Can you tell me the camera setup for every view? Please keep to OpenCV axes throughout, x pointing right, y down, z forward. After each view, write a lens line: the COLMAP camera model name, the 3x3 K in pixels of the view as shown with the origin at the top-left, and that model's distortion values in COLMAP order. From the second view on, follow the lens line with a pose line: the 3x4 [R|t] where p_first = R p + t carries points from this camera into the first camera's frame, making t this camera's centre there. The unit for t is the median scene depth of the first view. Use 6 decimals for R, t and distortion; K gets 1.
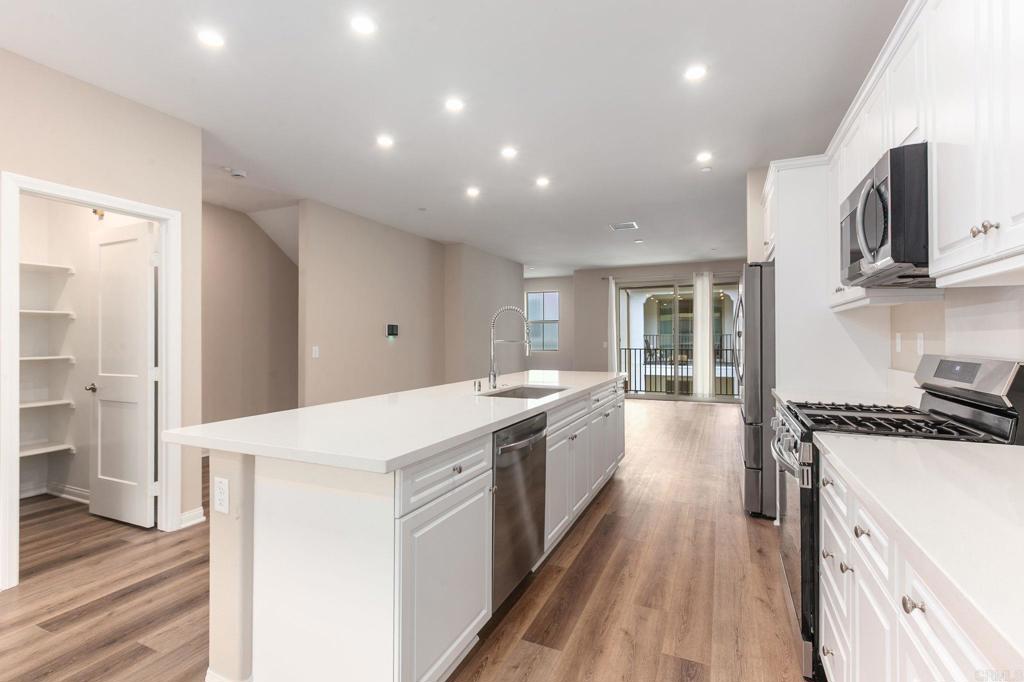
lens RADIAL K [[472.4, 0, 506.0], [0, 472.4, 336.5], [0, 0, 1]] dist [0.000246, -0.000344]
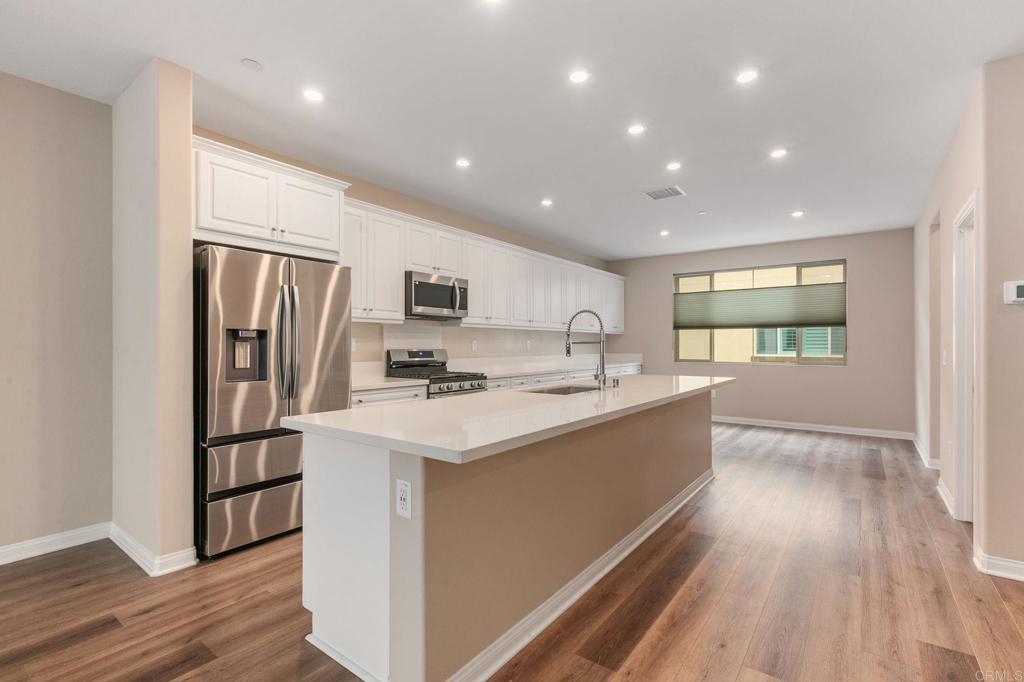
lens RADIAL K [[472.4, 0, 517.9], [0, 472.4, 341.7], [0, 0, 1]] dist [0.000246, -0.000344]
pose [[-0.979253, 0.002426, 0.202629, -0.011135], [0.000294, 0.999944, -0.010553, 0.003454], [-0.202643, -0.010274, -0.979199, 0.411992]]
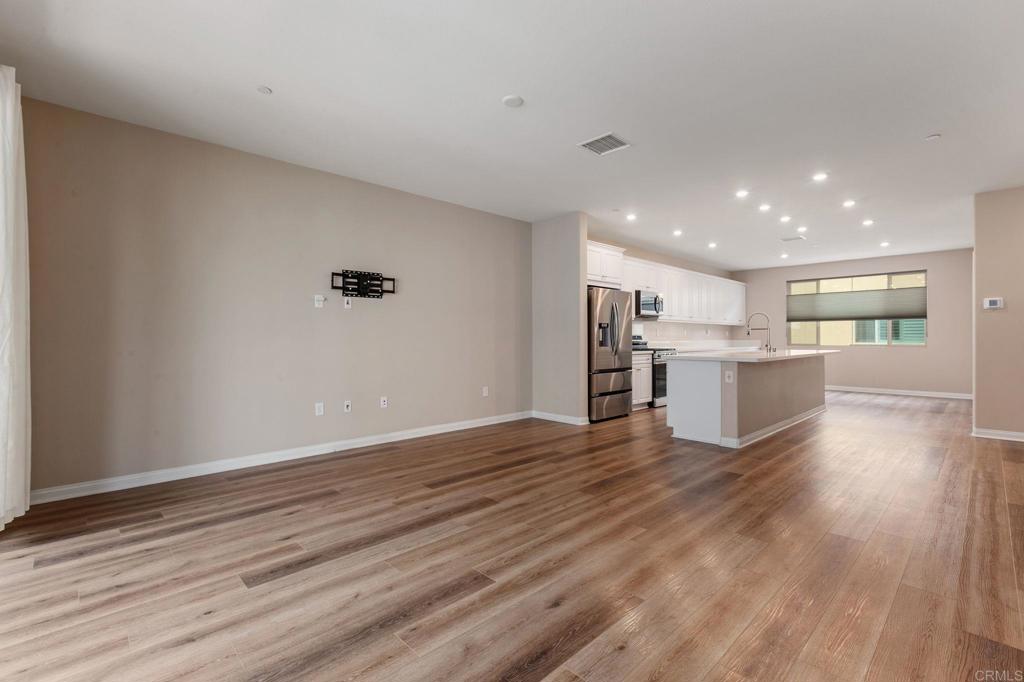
lens RADIAL K [[472.4, 0, 510.3], [0, 472.4, 338.4], [0, 0, 1]] dist [0.000246, -0.000344]
pose [[-0.933037, 0.003395, 0.359763, 0.056024], [0.001868, 0.999988, -0.004593, 0.011335], [-0.359775, -0.003614, -0.933032, 0.666373]]
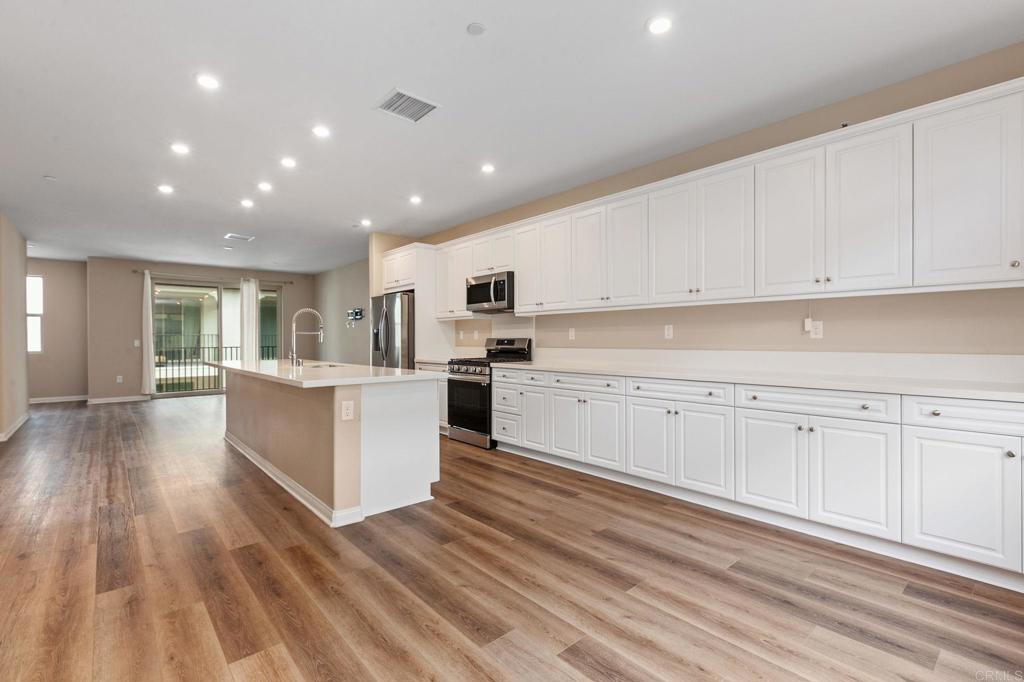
lens RADIAL K [[472.4, 0, 516.8], [0, 472.4, 339.2], [0, 0, 1]] dist [0.000246, -0.000344]
pose [[0.410302, -0.000004, 0.911950, -0.212155], [-0.000834, 1.000000, 0.000379, 0.005994], [-0.911949, -0.000916, 0.410302, -0.036697]]
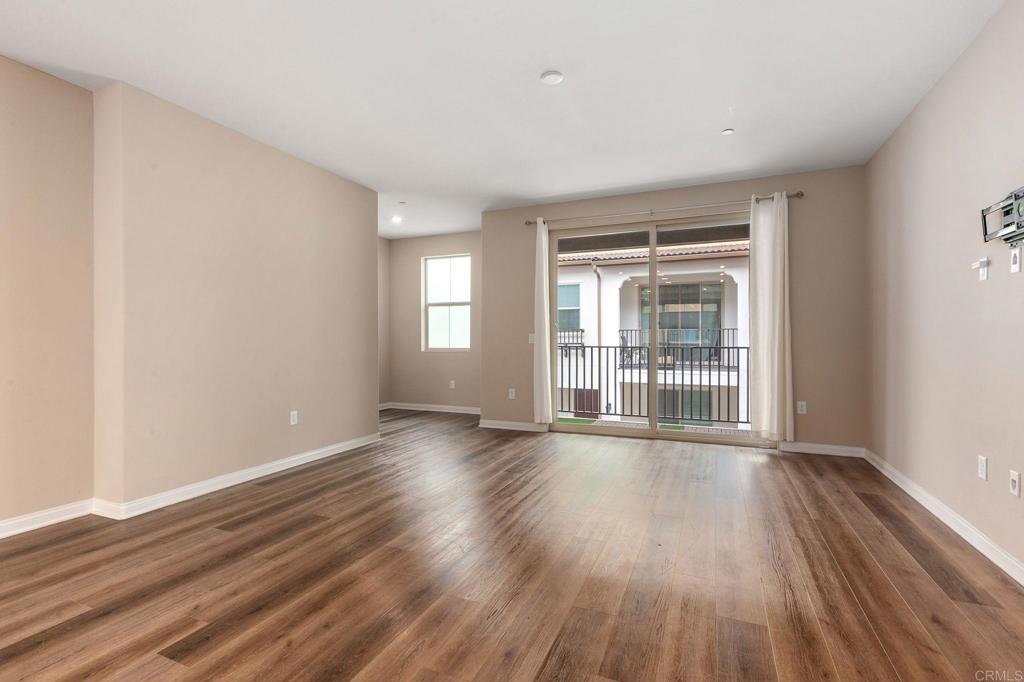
lens RADIAL K [[472.4, 0, 498.7], [0, 472.4, 337.1], [0, 0, 1]] dist [0.000246, -0.000344]
pose [[0.999991, 0.002707, 0.003198, 0.108796], [-0.002712, 0.999995, 0.001812, 0.009904], [-0.003193, -0.001821, 0.999993, 0.273437]]
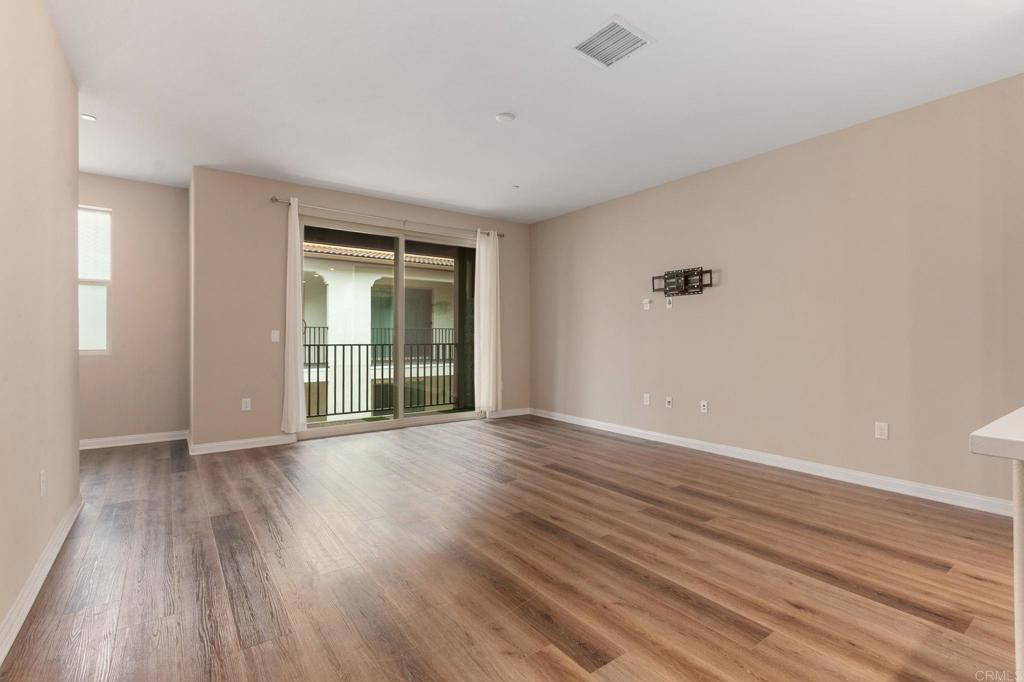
lens RADIAL K [[485.8, 0, 519.6], [0, 485.8, 335.0], [0, 0, 1]] dist [0.024024, -0.000652]
pose [[0.483376, 0.008129, 0.875375, -0.071996], [-0.009270, 0.999948, -0.004167, 0.010685], [-0.875364, -0.006100, 0.483426, 0.345710]]
